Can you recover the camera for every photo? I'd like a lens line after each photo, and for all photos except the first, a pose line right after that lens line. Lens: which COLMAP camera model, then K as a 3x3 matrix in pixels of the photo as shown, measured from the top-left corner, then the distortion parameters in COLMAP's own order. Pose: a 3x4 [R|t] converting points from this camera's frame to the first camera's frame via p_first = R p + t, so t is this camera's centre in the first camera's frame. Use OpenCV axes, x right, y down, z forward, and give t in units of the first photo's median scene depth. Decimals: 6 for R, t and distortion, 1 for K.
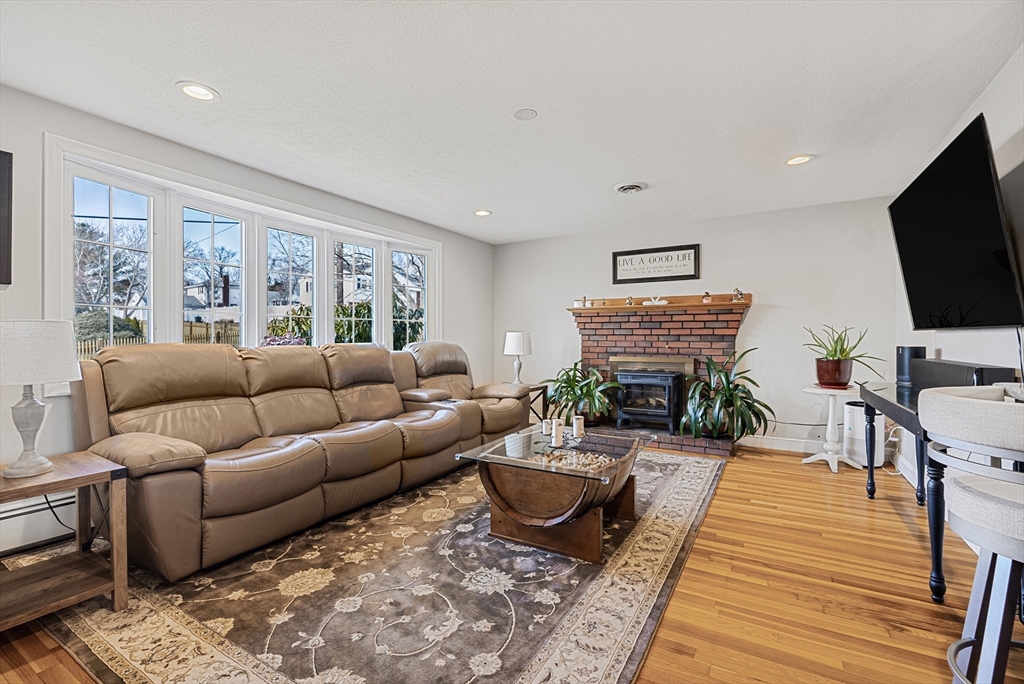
lens RADIAL K [[456.6, 0, 517.0], [0, 456.6, 340.7], [0, 0, 1]] dist [0.000063, 0.001653]
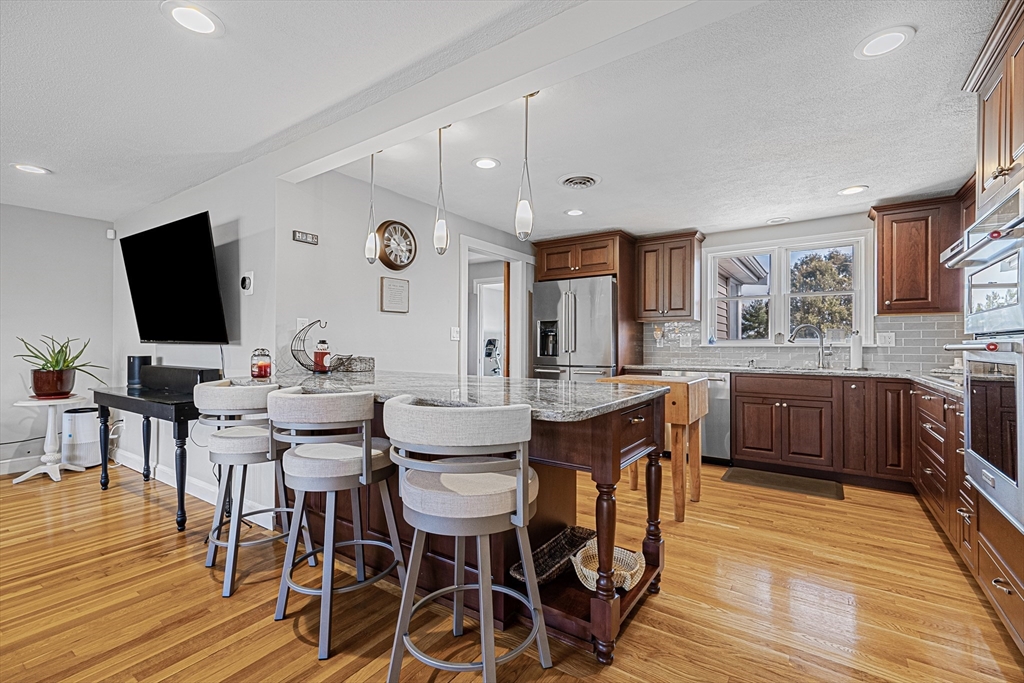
lens RADIAL K [[456.6, 0, 513.9], [0, 456.6, 343.0], [0, 0, 1]] dist [0.000063, 0.001653]
pose [[0.084563, 0.003685, 0.996411, -0.279583], [0.003364, 0.999986, -0.003983, -0.013529], [-0.996412, 0.003689, 0.084549, -0.117182]]
